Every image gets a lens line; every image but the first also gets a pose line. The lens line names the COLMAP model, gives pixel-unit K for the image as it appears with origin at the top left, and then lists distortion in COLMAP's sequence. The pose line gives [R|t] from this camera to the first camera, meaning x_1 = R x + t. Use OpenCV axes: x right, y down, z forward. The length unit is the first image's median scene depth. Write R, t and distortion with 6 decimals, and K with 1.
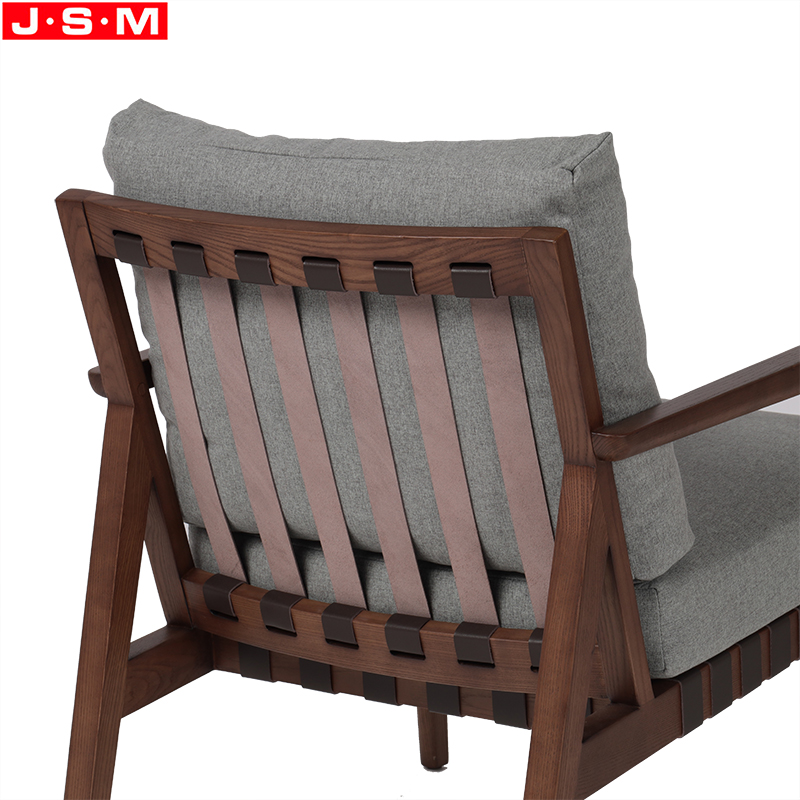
lens RADIAL K [[3396.0, 0, 400.0], [0, 3396.0, 400.0], [0, 0, 1]] dist [-0.448120, -3.960500]
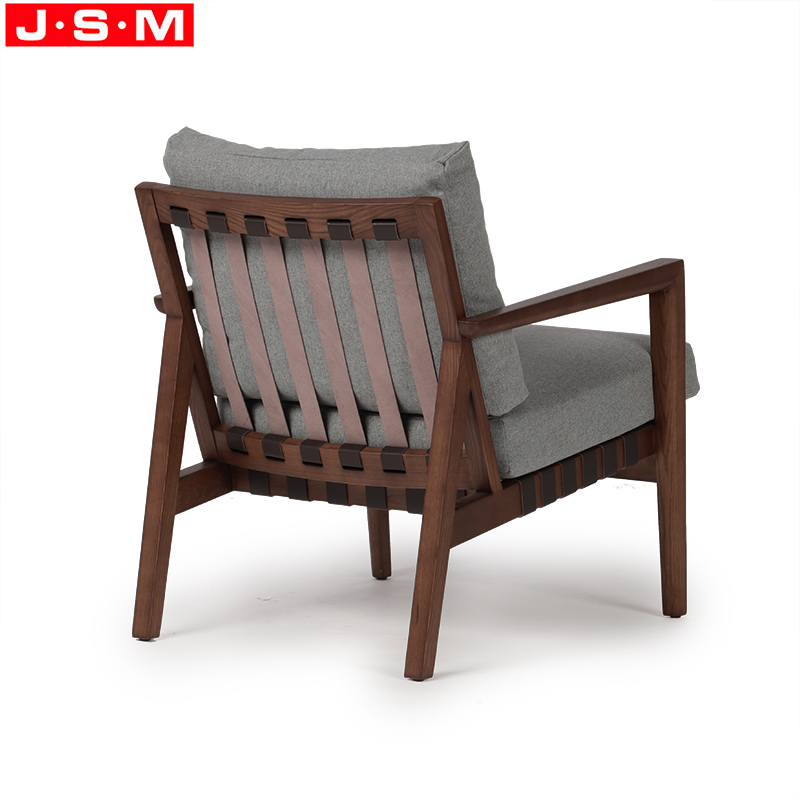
lens RADIAL K [[3396.0, 0, 400.0], [0, 3396.0, 400.0], [0, 0, 1]] dist [-0.448120, -3.960500]
pose [[0.999954, -0.005655, -0.007689, 0.038571], [0.005466, 0.999688, -0.024384, 0.084828], [0.007825, 0.024341, 0.999673, -0.637903]]
